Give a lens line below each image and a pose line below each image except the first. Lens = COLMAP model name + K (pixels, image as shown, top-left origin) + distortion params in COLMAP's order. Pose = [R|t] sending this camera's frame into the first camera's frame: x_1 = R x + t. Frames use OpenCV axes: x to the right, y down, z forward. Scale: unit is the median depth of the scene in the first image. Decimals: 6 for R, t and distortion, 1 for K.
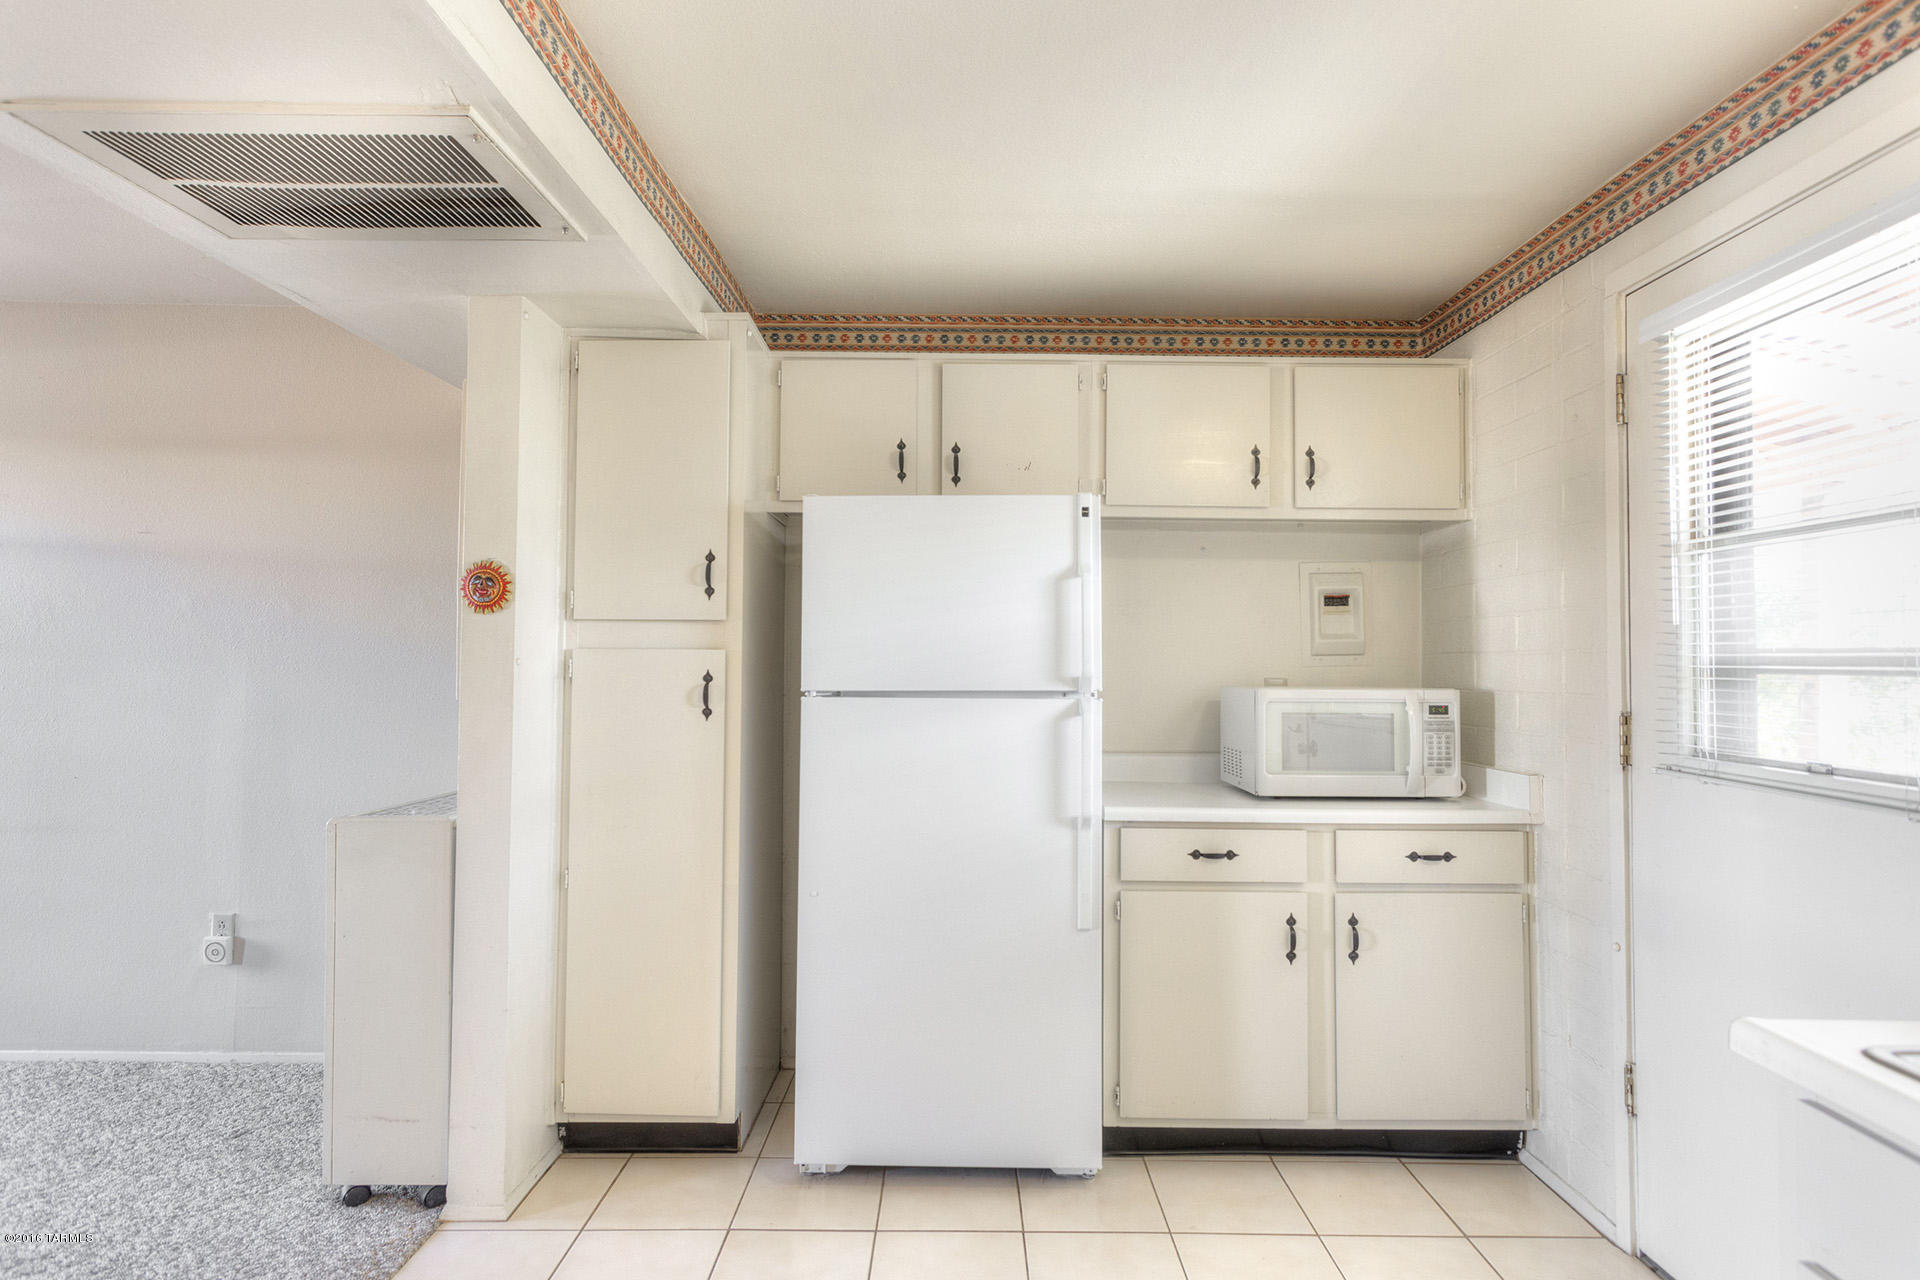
lens RADIAL K [[1029.6, 0, 962.5], [0, 1029.6, 635.0], [0, 0, 1]] dist [-0.011795, 0.009991]
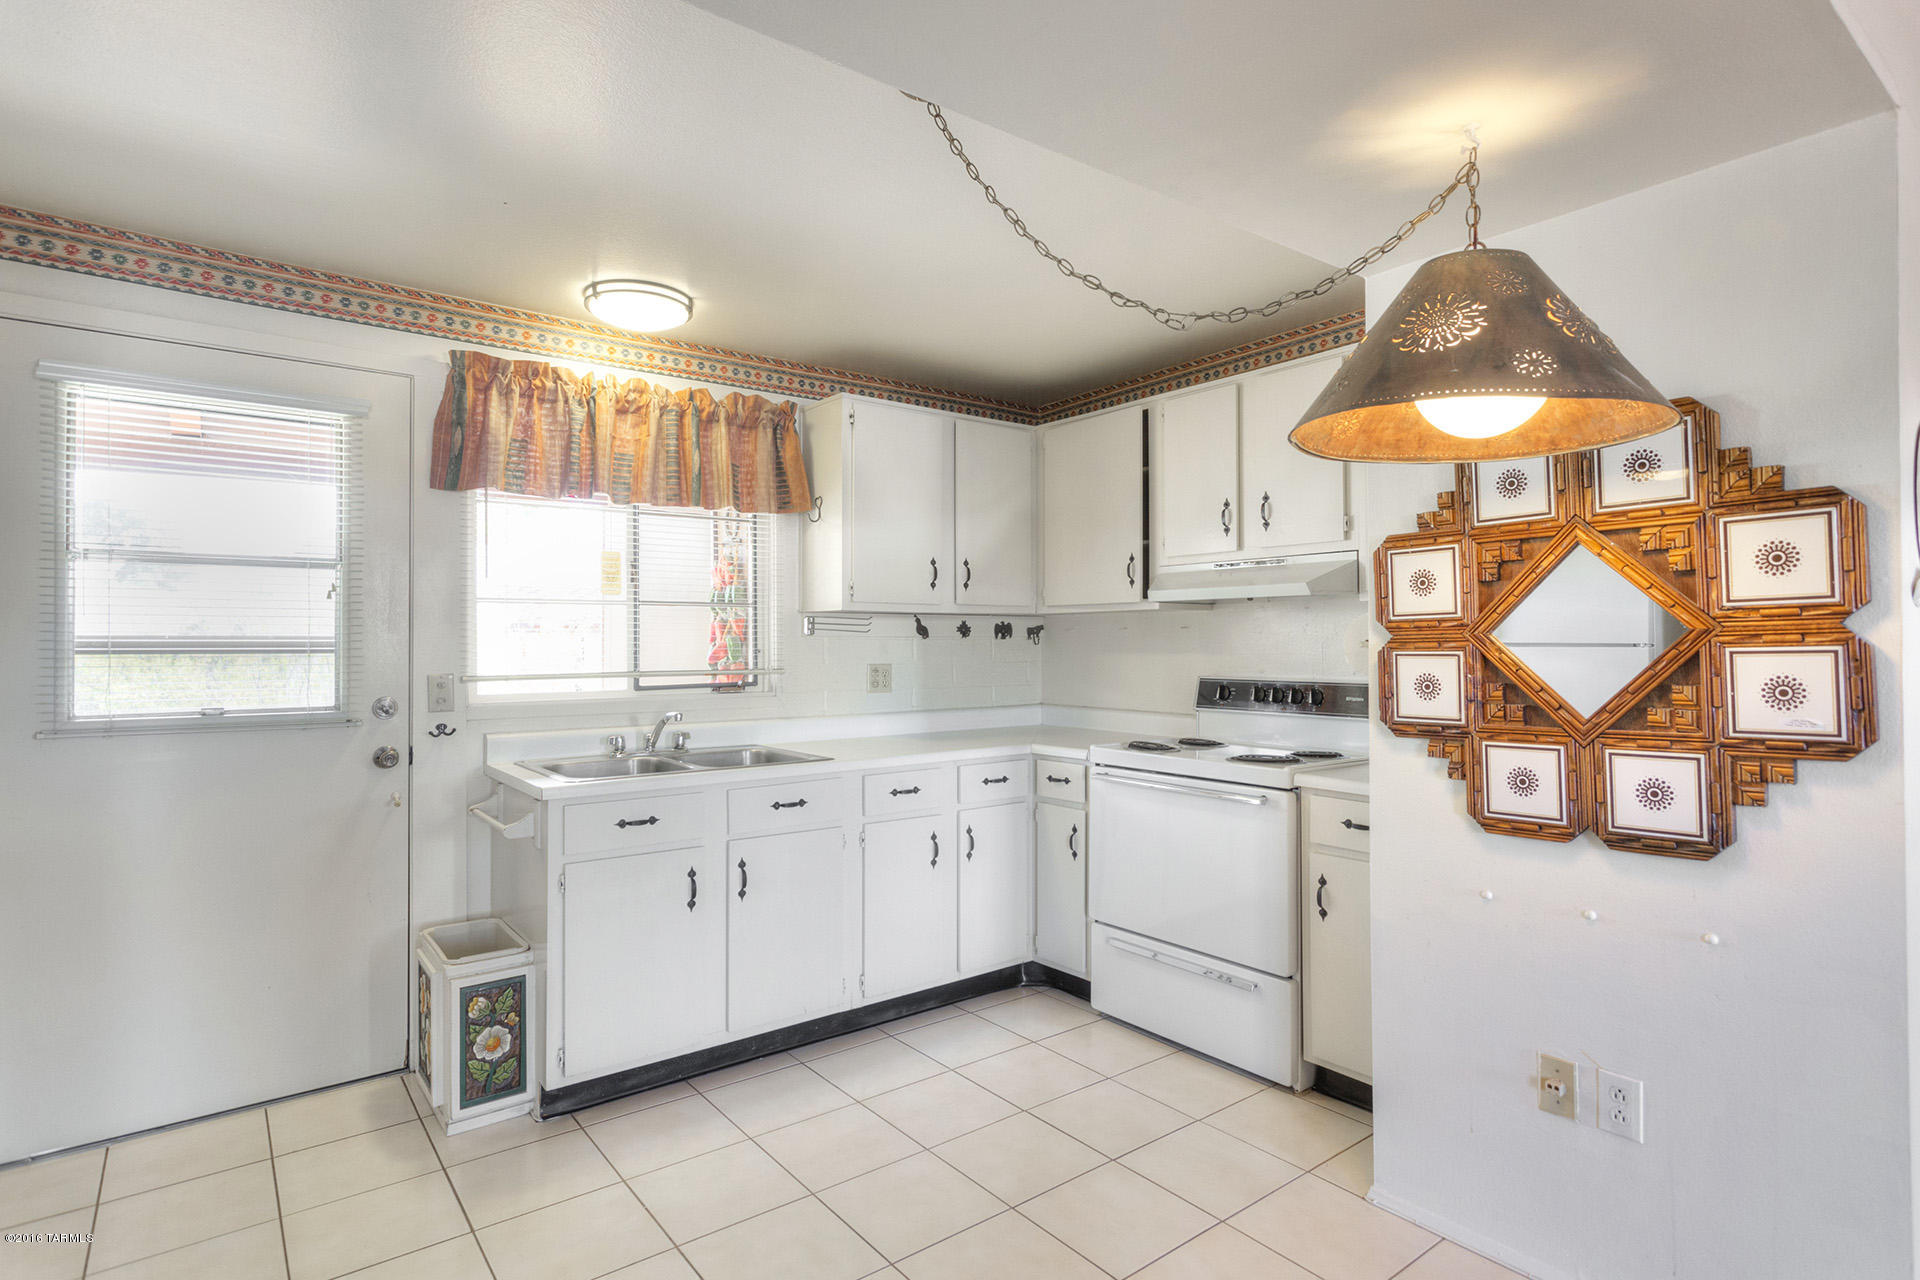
lens RADIAL K [[994.1, 0, 965.4], [0, 994.1, 631.2], [0, 0, 1]] dist [-0.000973, -0.000212]
pose [[-0.621704, 0.006300, 0.783227, -0.597960], [-0.018114, 0.999585, -0.022419, 0.009119], [-0.783043, -0.028125, -0.621331, 0.582656]]
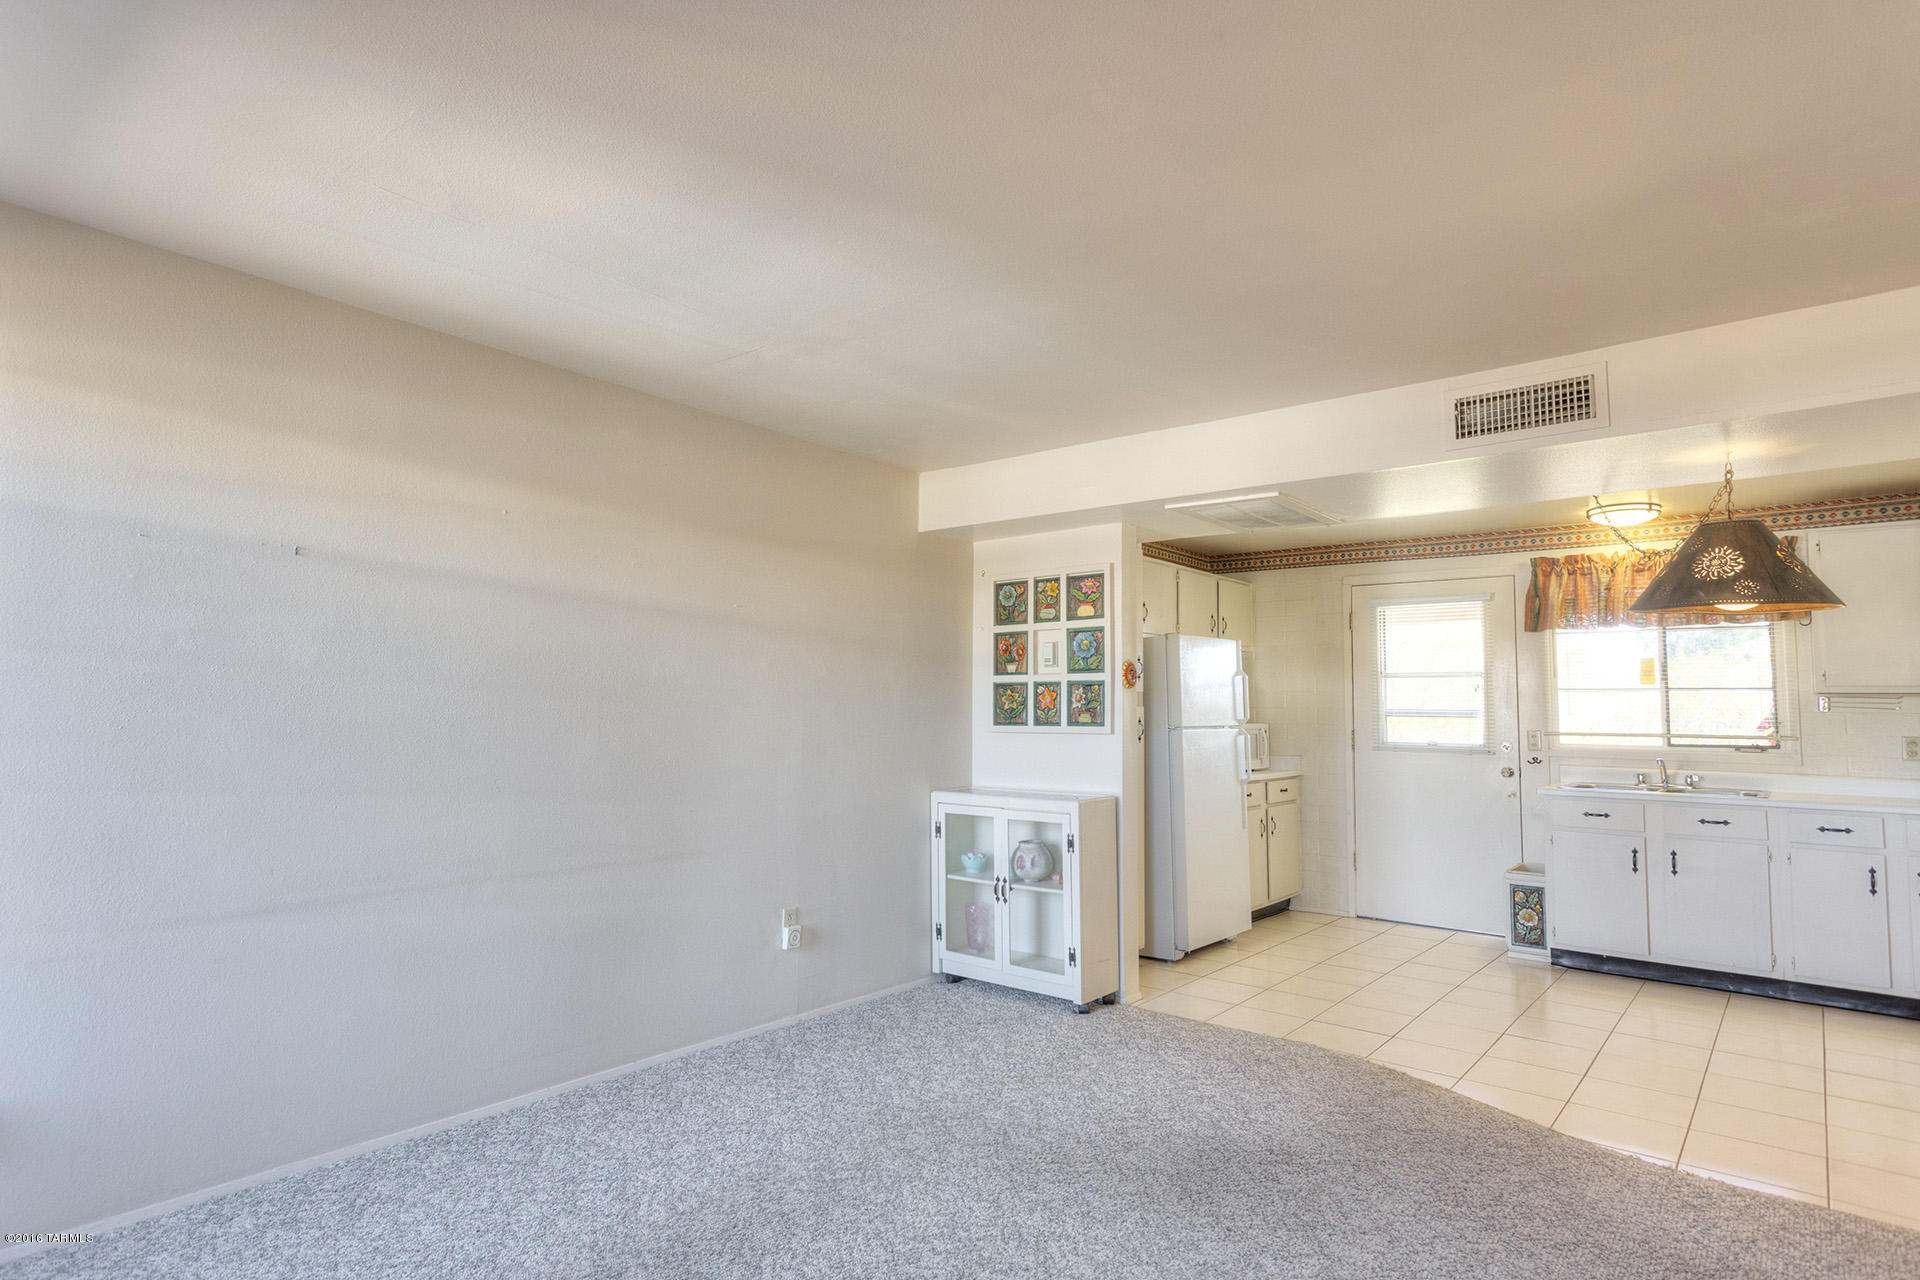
lens RADIAL K [[1029.6, 0, 962.5], [0, 1029.6, 635.0], [0, 0, 1]] dist [-0.011795, 0.009991]
pose [[0.630060, 0.058083, 0.774371, -1.618768], [-0.026674, 0.998229, -0.053170, -0.007363], [-0.776088, 0.012845, 0.630494, 0.016627]]
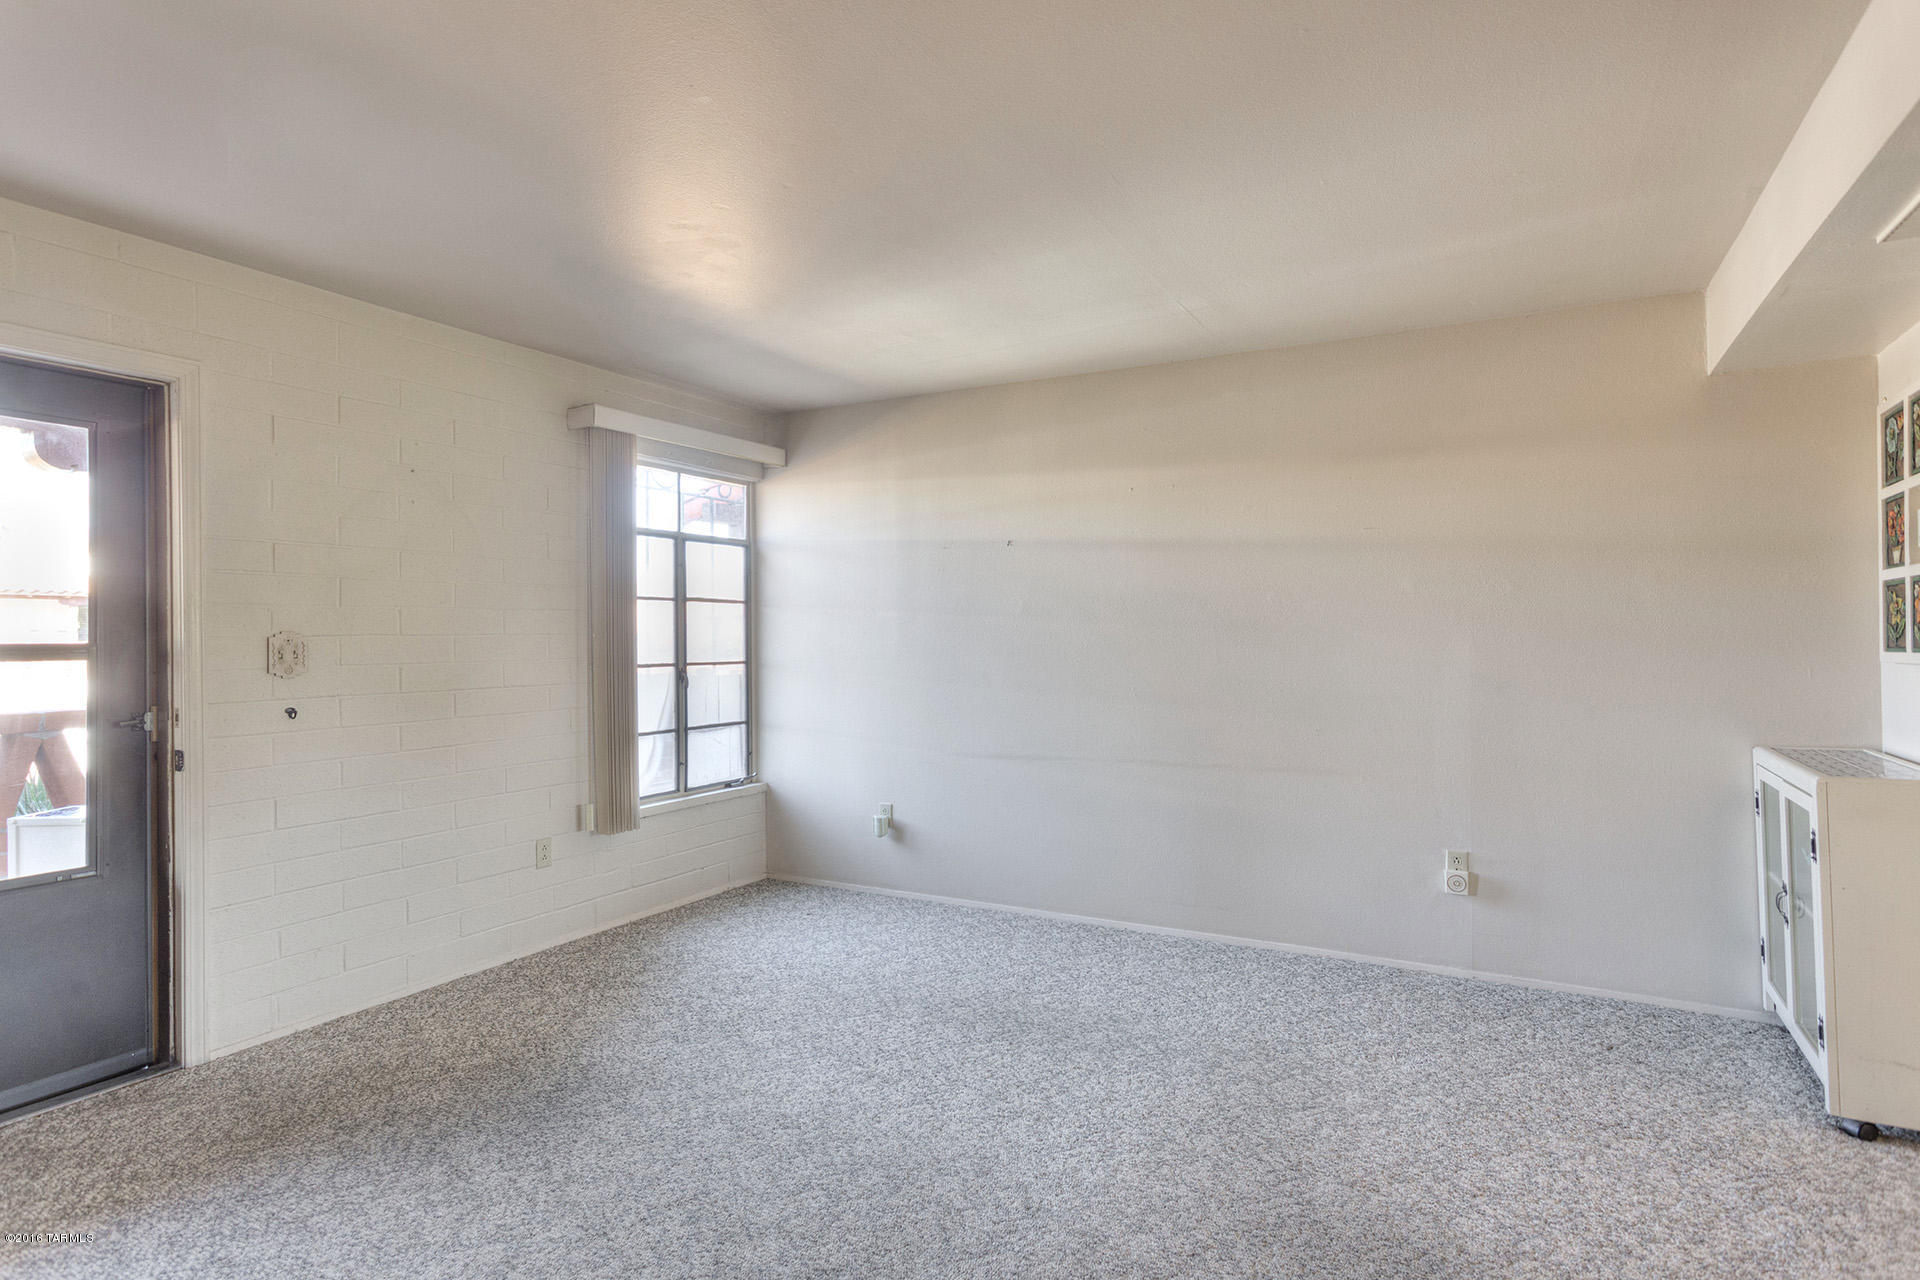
lens RADIAL K [[994.1, 0, 965.4], [0, 994.1, 631.2], [0, 0, 1]] dist [-0.000973, -0.000212]
pose [[0.872487, -0.014697, -0.488417, -0.659844], [0.025767, 0.999541, 0.015952, -0.010346], [0.487958, -0.026503, 0.872465, -0.253416]]
